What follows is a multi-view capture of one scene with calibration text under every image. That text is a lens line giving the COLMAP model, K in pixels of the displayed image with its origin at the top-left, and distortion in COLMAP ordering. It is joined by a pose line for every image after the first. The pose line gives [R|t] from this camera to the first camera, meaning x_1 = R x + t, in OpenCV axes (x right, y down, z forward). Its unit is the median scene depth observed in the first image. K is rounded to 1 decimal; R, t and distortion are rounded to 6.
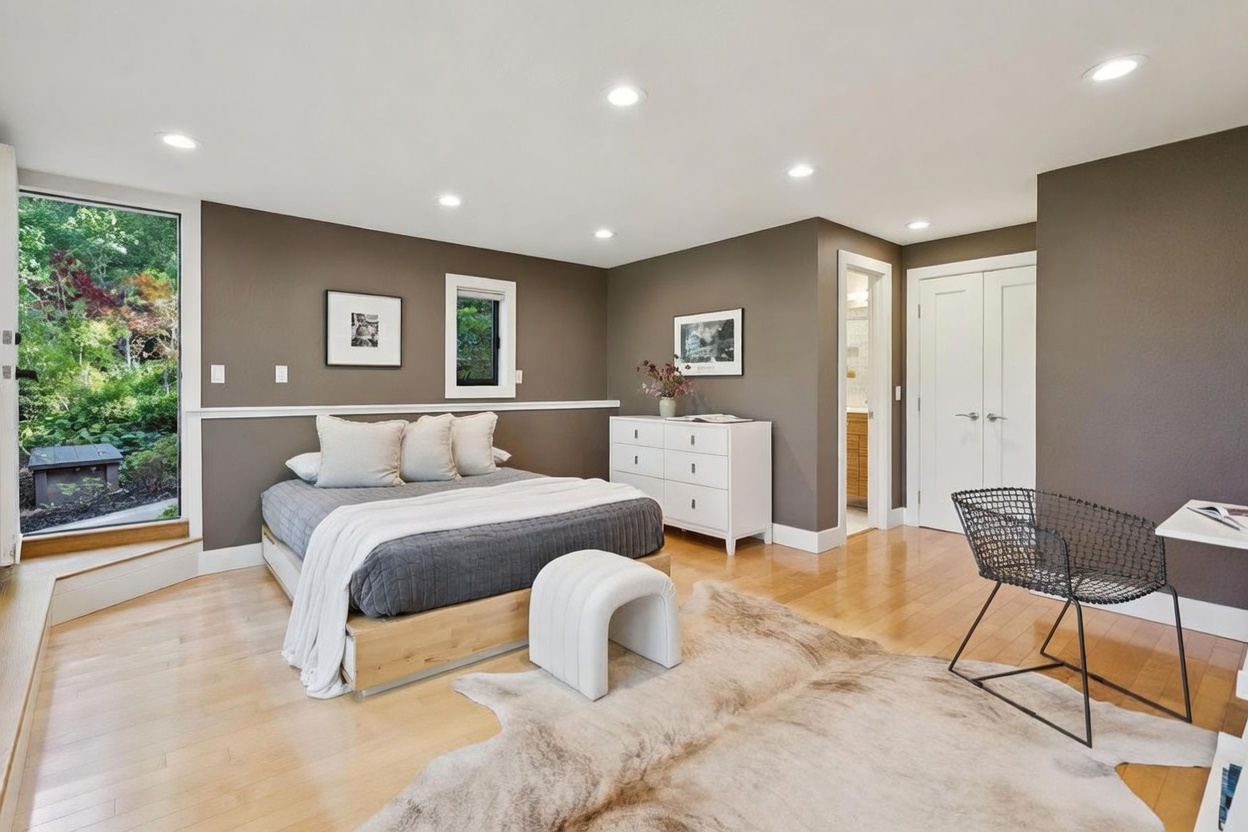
lens RADIAL K [[575.3, 0, 615.2], [0, 575.3, 411.7], [0, 0, 1]] dist [-0.000171, 0.000277]
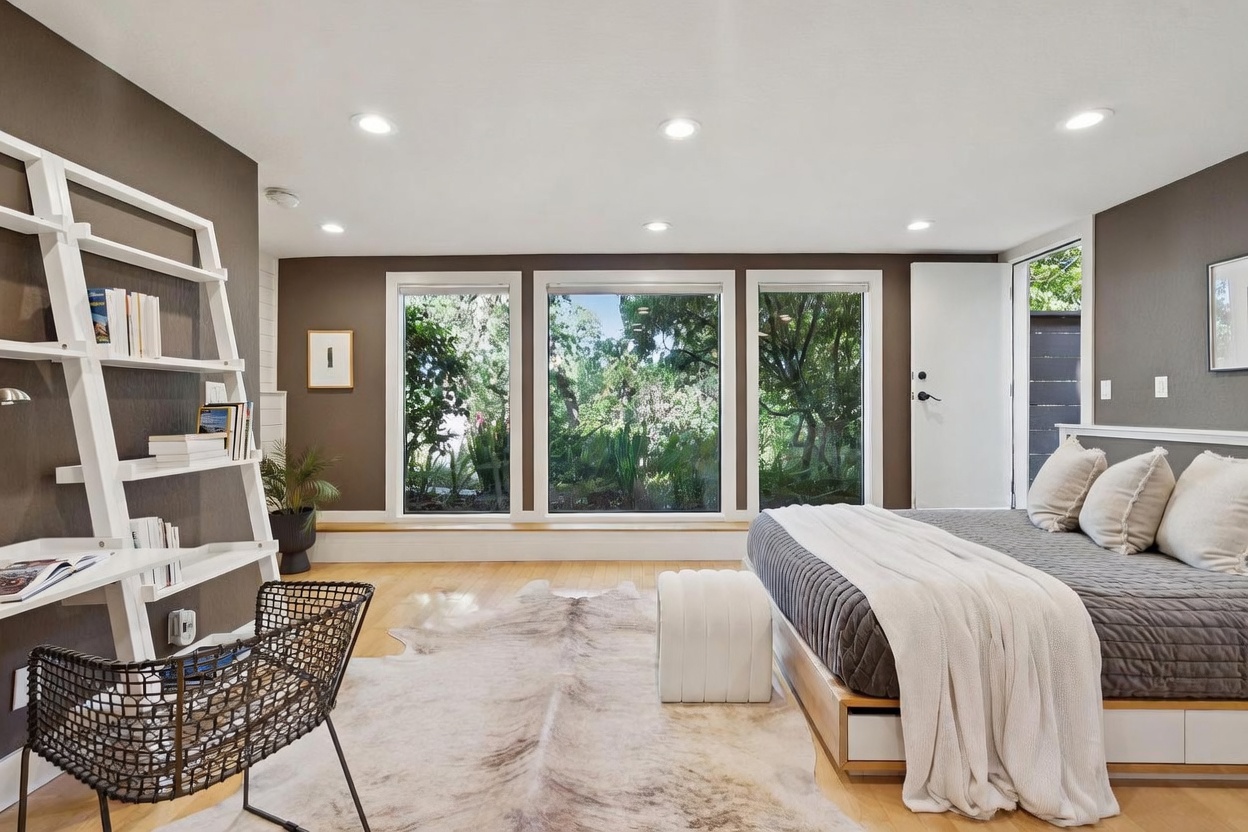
lens RADIAL K [[575.3, 0, 615.2], [0, 575.3, 411.7], [0, 0, 1]] dist [-0.000171, 0.000277]
pose [[-0.677851, 0.005165, -0.735181, 0.751890], [-0.023335, 0.999320, 0.028536, -0.049235], [0.734829, 0.036499, -0.677270, 1.386537]]
